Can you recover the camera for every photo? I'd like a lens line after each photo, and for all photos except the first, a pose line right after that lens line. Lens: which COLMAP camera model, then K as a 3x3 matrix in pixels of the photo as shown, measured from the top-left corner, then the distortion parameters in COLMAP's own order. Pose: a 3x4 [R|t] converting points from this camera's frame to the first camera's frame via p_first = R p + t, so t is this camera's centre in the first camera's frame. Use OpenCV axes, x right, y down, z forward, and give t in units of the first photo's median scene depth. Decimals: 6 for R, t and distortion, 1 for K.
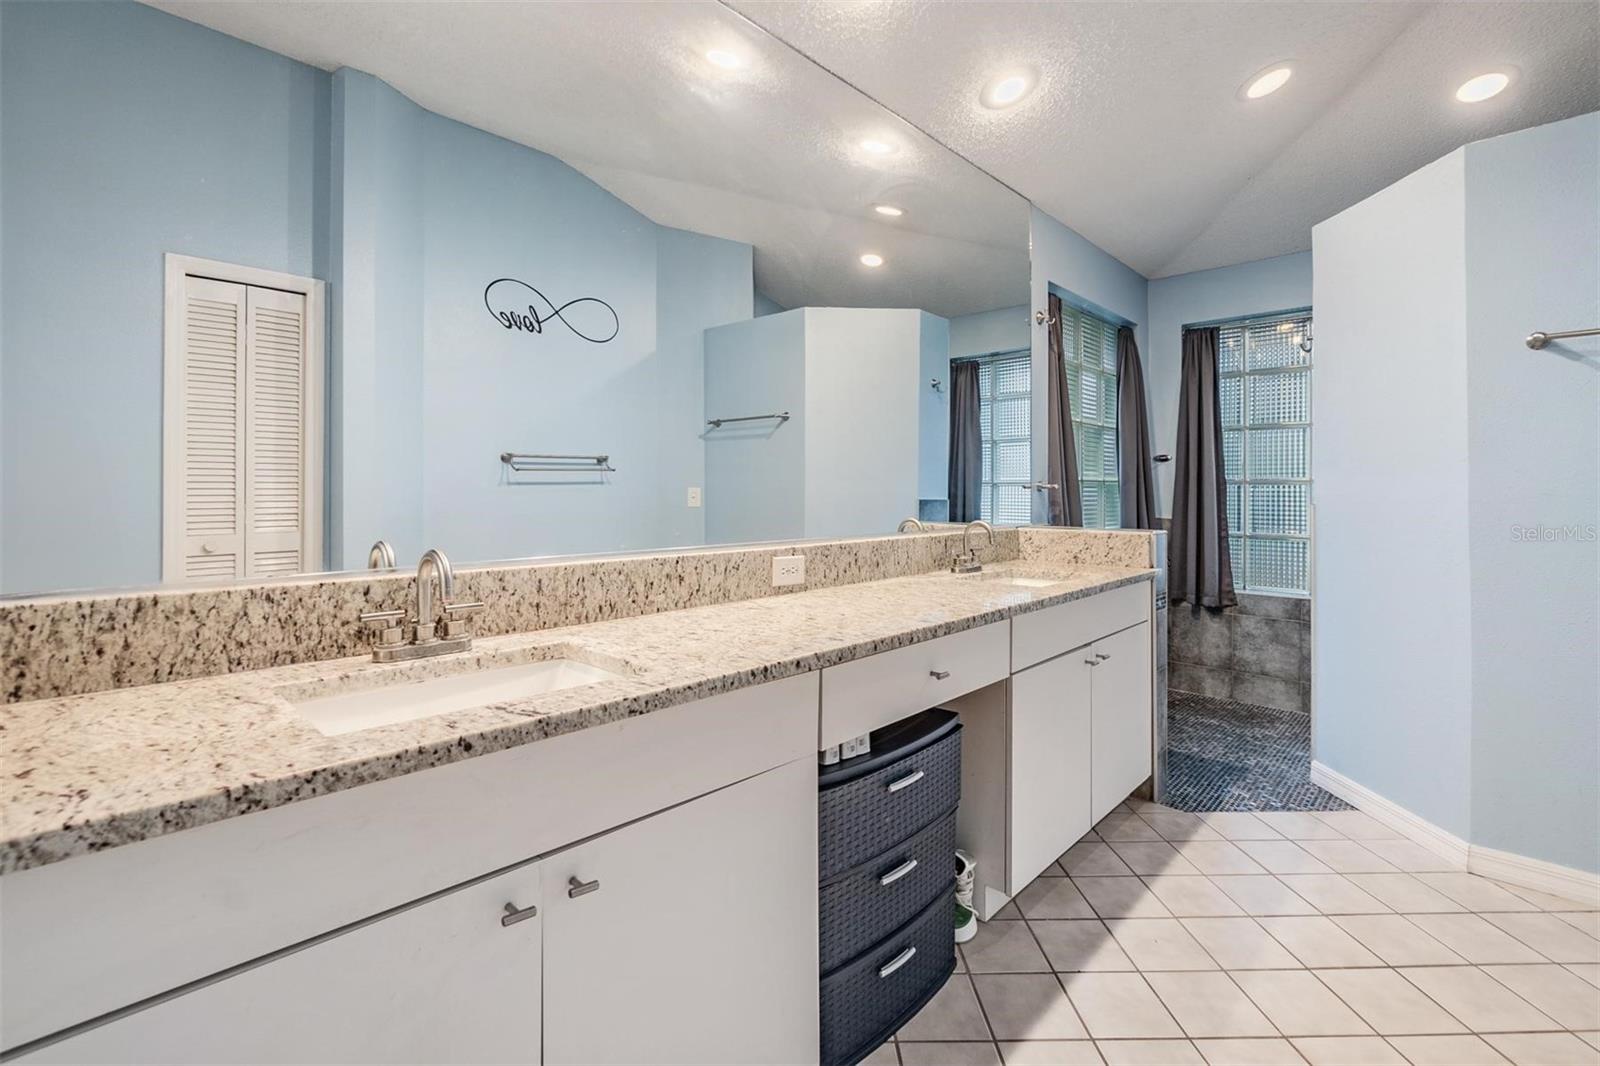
lens RADIAL K [[702.7, 0, 791.0], [0, 702.7, 494.9], [0, 0, 1]] dist [-0.000604, -0.000150]
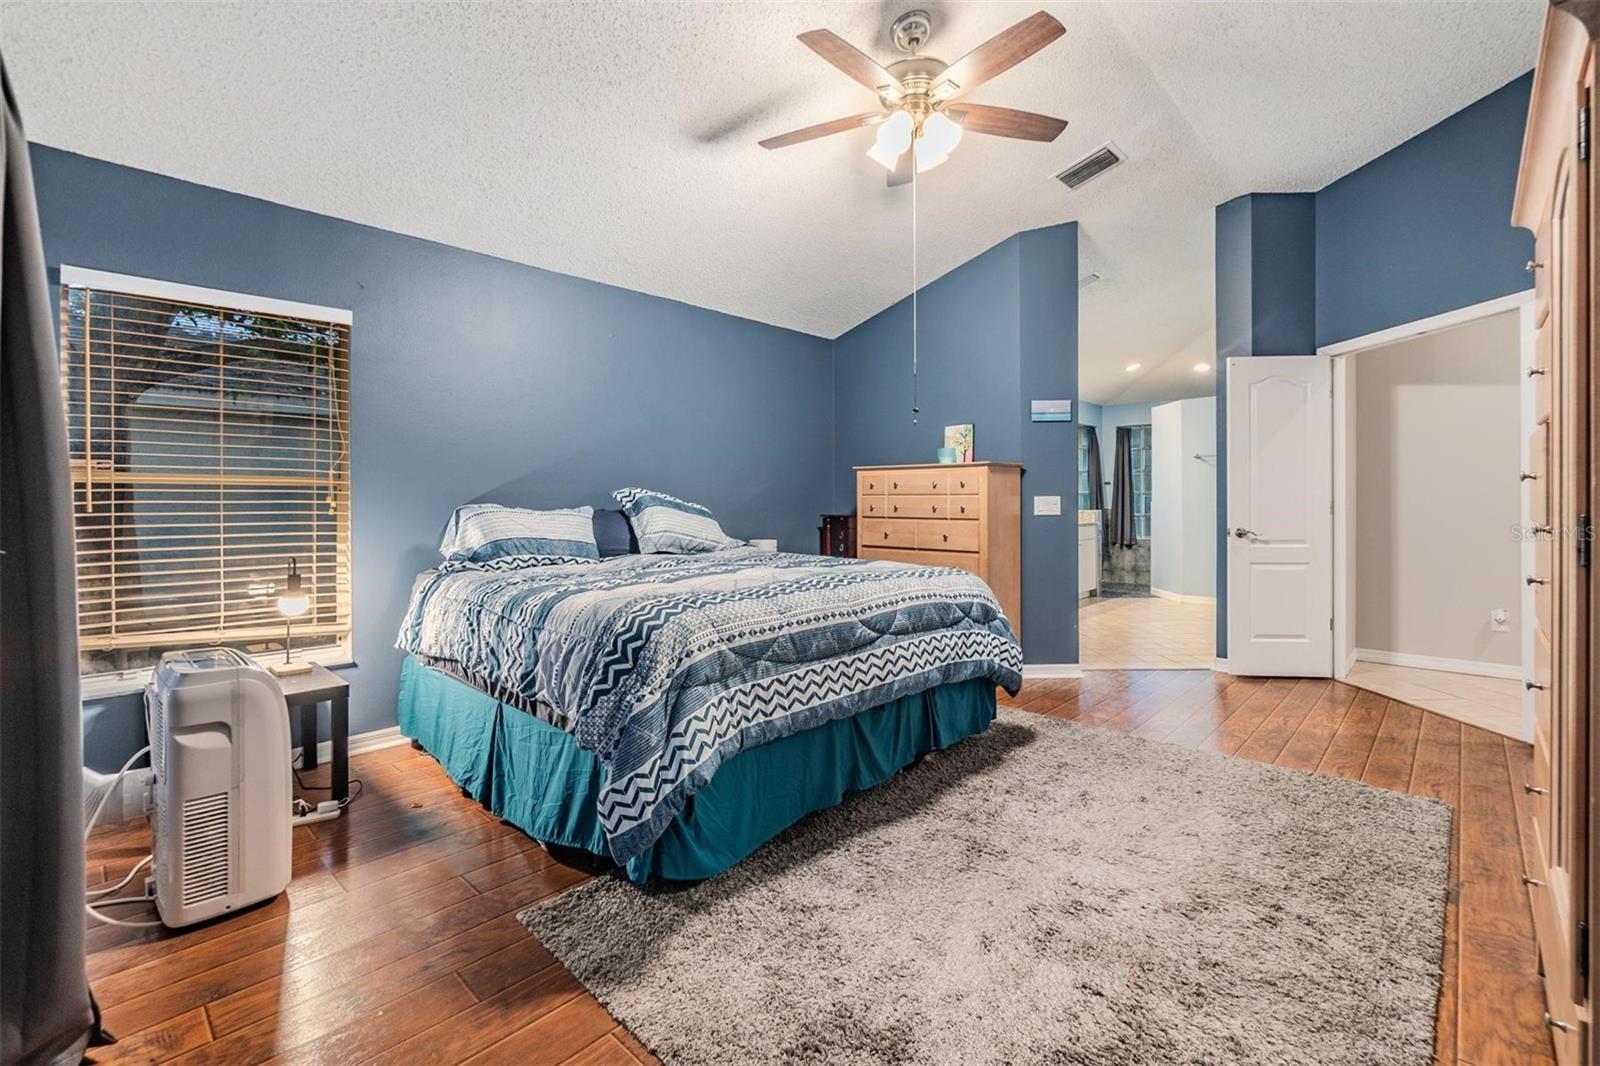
lens RADIAL K [[702.7, 0, 791.0], [0, 702.7, 494.9], [0, 0, 1]] dist [-0.000604, -0.000150]
pose [[0.999928, -0.000615, 0.012002, -1.375565], [0.000681, 0.999984, -0.005542, 0.000450], [-0.011998, 0.005550, 0.999913, -3.287695]]
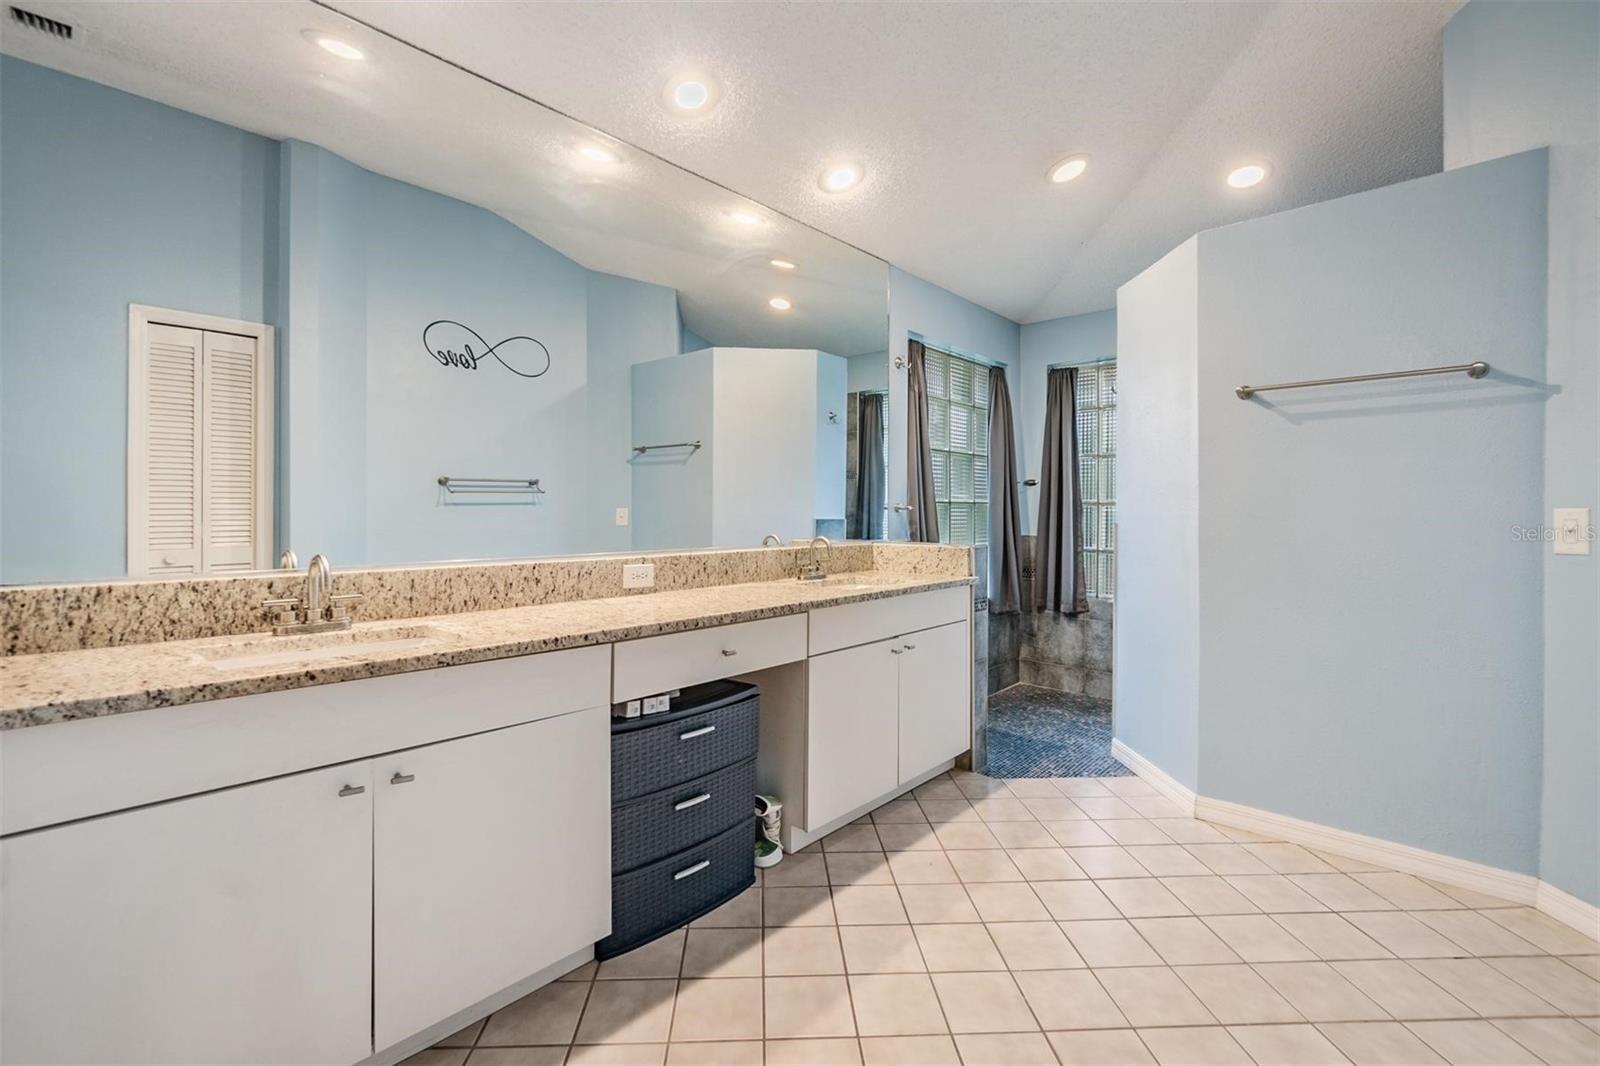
lens RADIAL K [[692.7, 0, 786.0], [0, 692.7, 516.4], [0, 0, 1]] dist [-0.001523, 0.000717]
pose [[0.999731, 0.000963, 0.023153, 0.268857], [-0.001037, 0.999994, 0.003182, -0.002040], [-0.023149, -0.003205, 0.999727, -0.270381]]
